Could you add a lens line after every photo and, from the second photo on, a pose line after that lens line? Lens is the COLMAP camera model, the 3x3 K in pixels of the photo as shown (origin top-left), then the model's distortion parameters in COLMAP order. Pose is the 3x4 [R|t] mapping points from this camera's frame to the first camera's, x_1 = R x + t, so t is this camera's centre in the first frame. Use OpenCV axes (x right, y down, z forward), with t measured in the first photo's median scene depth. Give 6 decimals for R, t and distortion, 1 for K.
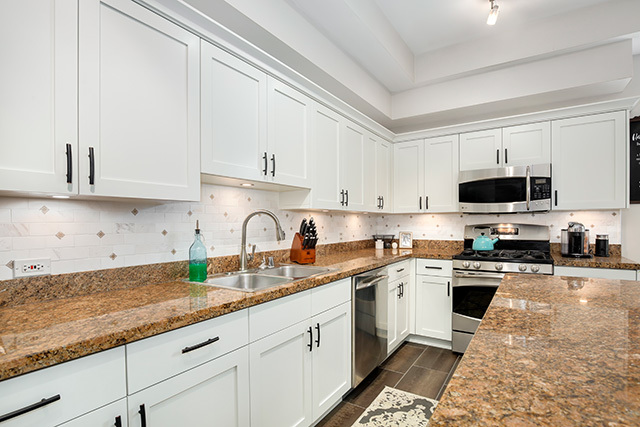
lens RADIAL K [[316.8, 0, 326.8], [0, 316.8, 224.9], [0, 0, 1]] dist [-0.018401, 0.001056]
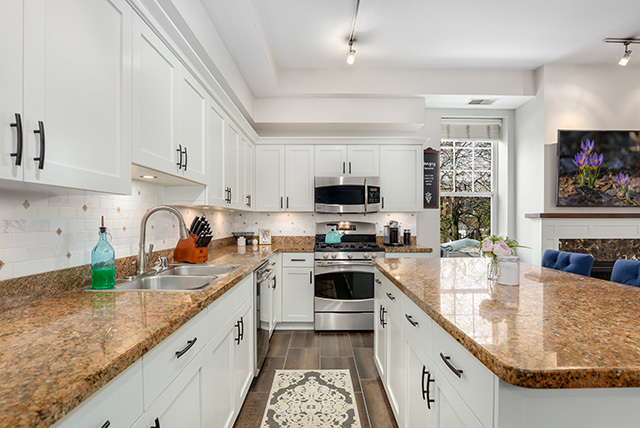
lens RADIAL K [[316.8, 0, 326.7], [0, 316.8, 221.0], [0, 0, 1]] dist [-0.018401, 0.001056]
pose [[0.838121, 0.004021, 0.545469, -0.217164], [-0.001328, 0.999985, -0.005330, 0.000924], [-0.545482, 0.003743, 0.838114, -0.011436]]
